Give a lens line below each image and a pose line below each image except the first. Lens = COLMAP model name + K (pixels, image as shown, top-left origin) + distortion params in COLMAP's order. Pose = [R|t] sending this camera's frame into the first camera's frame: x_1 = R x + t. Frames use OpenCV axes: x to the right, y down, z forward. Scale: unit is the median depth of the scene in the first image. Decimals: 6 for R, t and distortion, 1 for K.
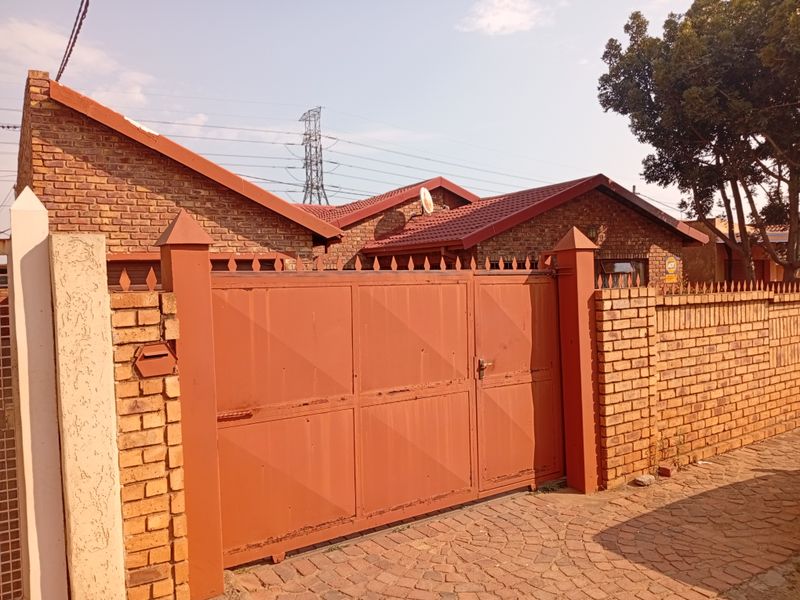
lens RADIAL K [[608.7, 0, 400.7], [0, 608.7, 297.7], [0, 0, 1]] dist [0.069042, -0.140438]
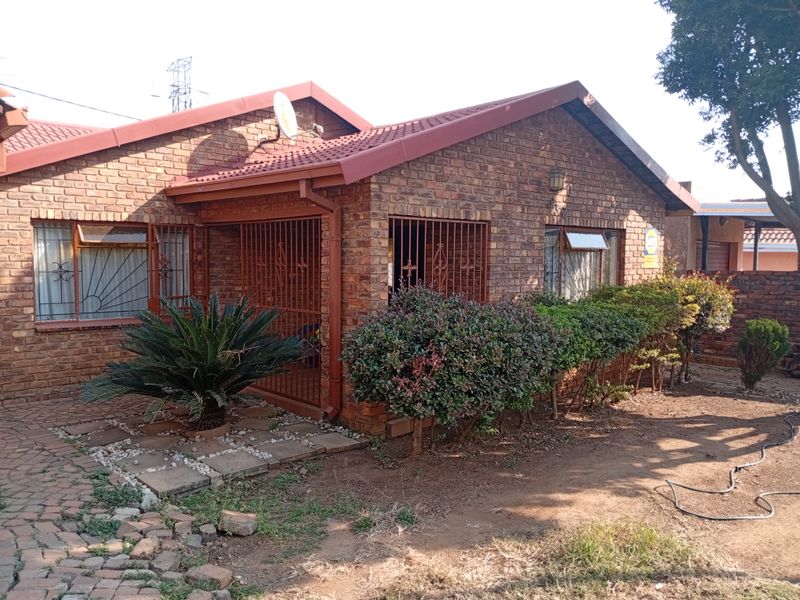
lens RADIAL K [[608.7, 0, 400.7], [0, 608.7, 297.7], [0, 0, 1]] dist [0.069042, -0.140438]
pose [[0.981214, 0.026098, 0.191151, 0.046214], [-0.032961, 0.998918, 0.032810, -0.005130], [-0.190088, -0.038494, 0.981012, 0.411075]]
